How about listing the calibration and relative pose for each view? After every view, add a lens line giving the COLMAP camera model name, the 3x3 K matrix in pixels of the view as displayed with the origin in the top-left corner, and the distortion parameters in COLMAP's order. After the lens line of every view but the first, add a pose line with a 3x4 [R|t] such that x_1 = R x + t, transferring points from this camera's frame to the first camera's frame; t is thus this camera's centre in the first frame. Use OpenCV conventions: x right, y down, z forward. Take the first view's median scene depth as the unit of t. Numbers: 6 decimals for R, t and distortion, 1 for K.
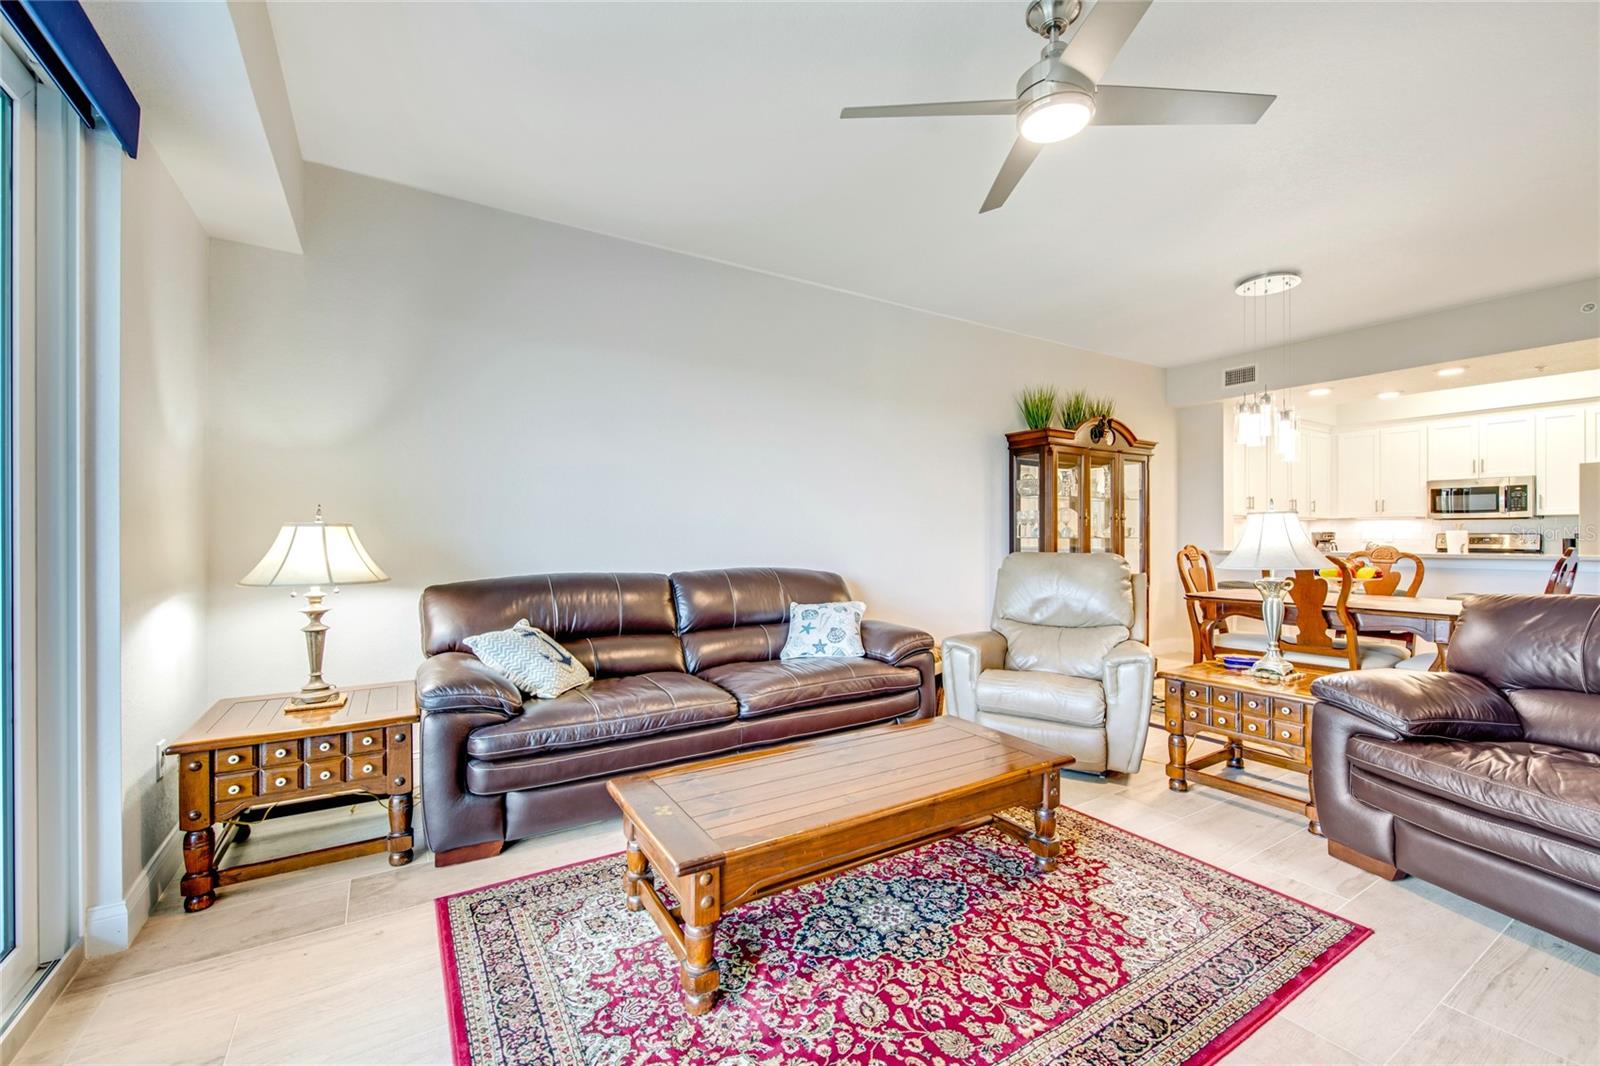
lens RADIAL K [[639.9, 0, 800.0], [0, 639.9, 533.0], [0, 0, 1]] dist [-0.004326, -0.000326]
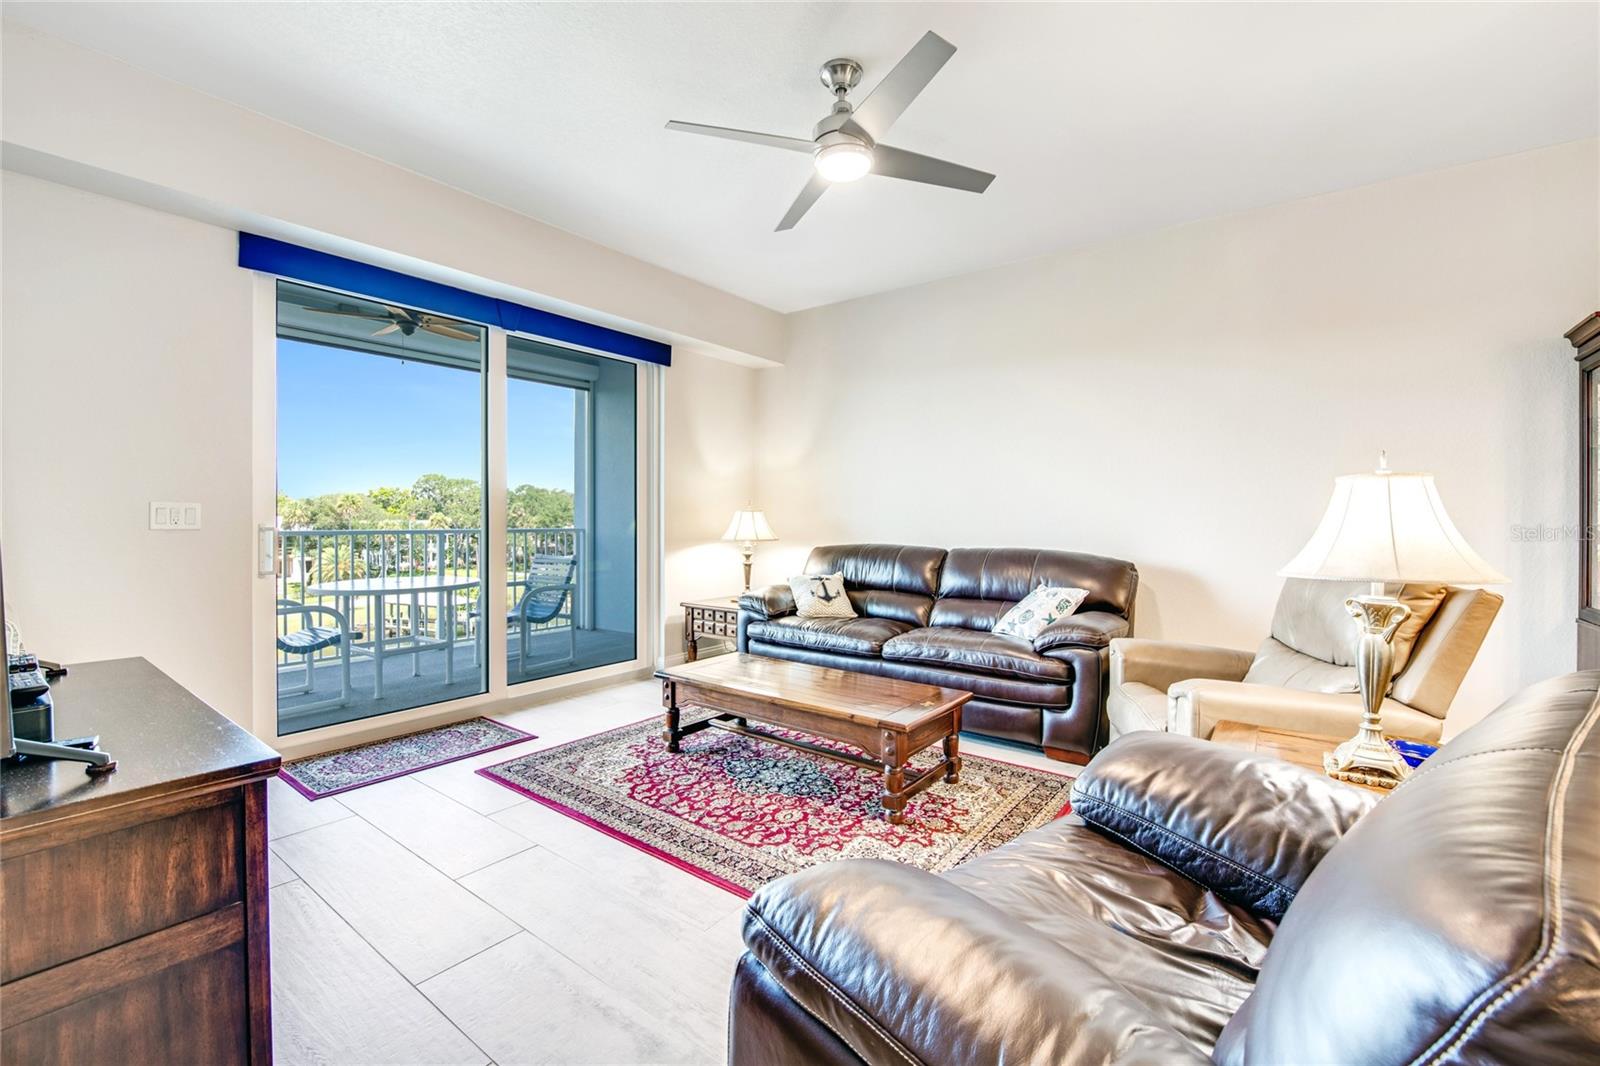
lens RADIAL K [[686.9, 0, 804.5], [0, 686.9, 517.6], [0, 0, 1]] dist [-0.007526, -0.000632]
pose [[0.362403, 0.003597, -0.932015, 1.655391], [-0.004027, 0.999989, 0.002294, 0.003986], [0.932013, 0.002922, 0.362414, 0.501412]]
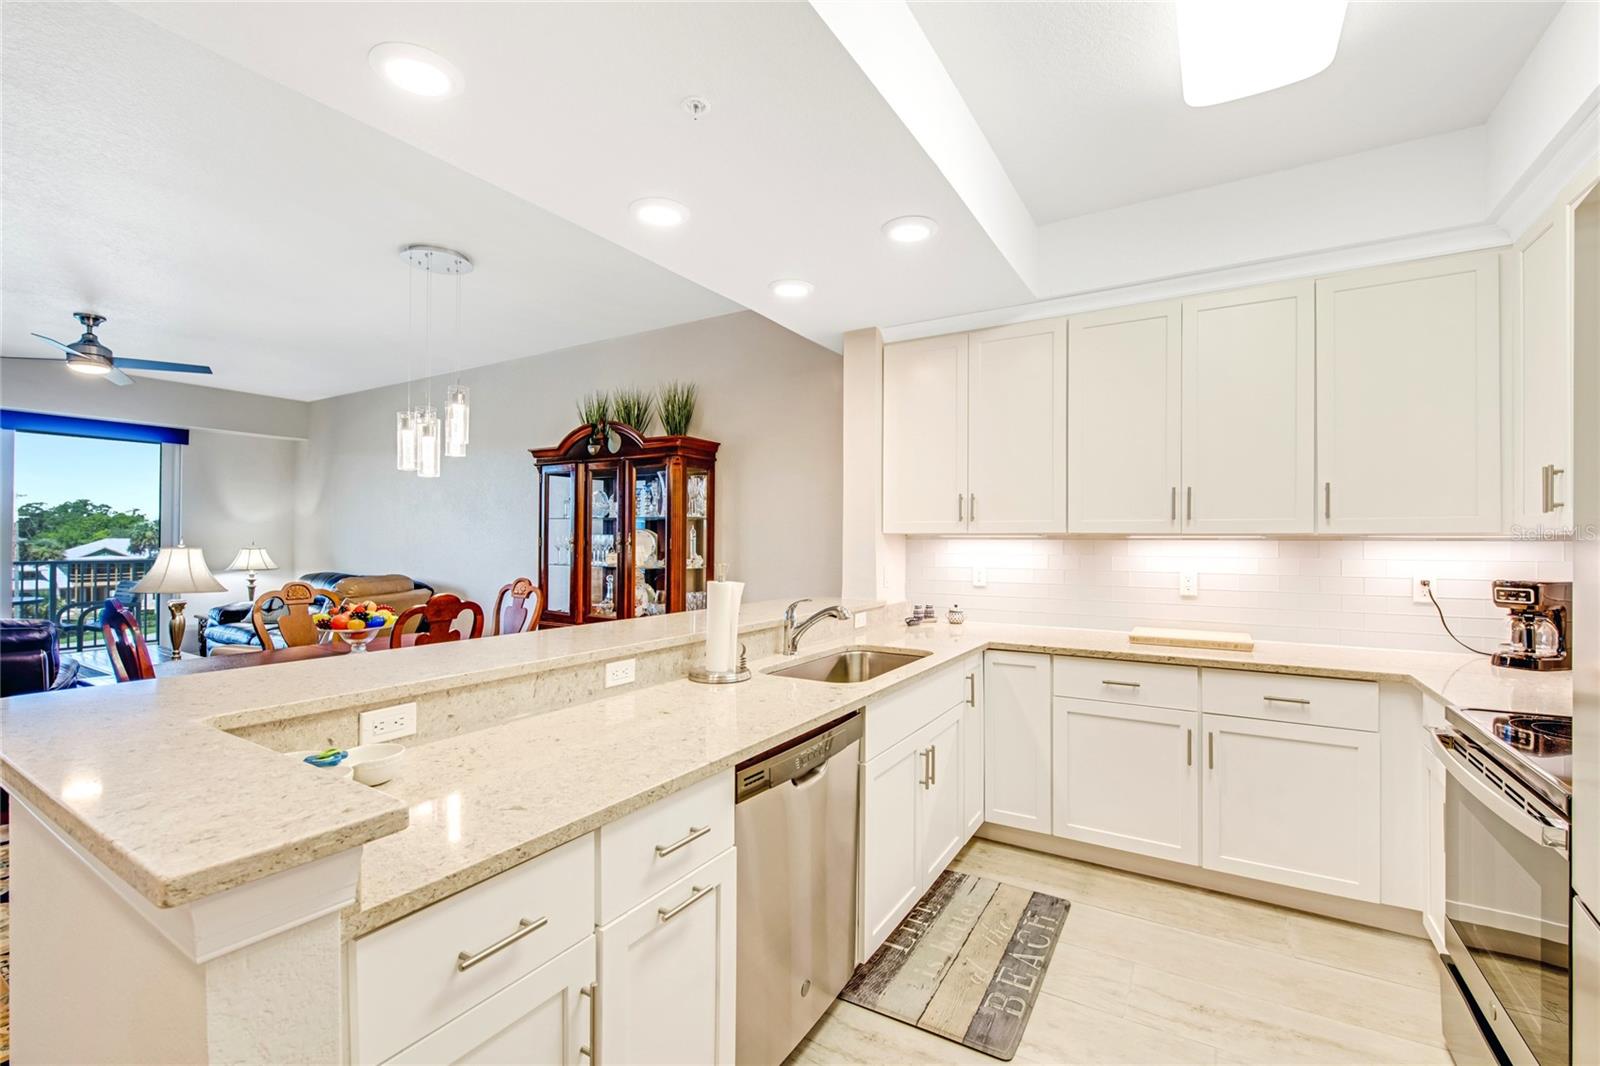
lens RADIAL K [[709.5, 0, 800.0], [0, 709.5, 533.0], [0, 0, 1]] dist [-0.004396, -0.000998]
pose [[0.444161, -0.006127, -0.895926, 3.876157], [-0.010149, 0.999878, -0.011870, -0.085903], [0.895890, 0.014364, 0.444044, 2.256535]]
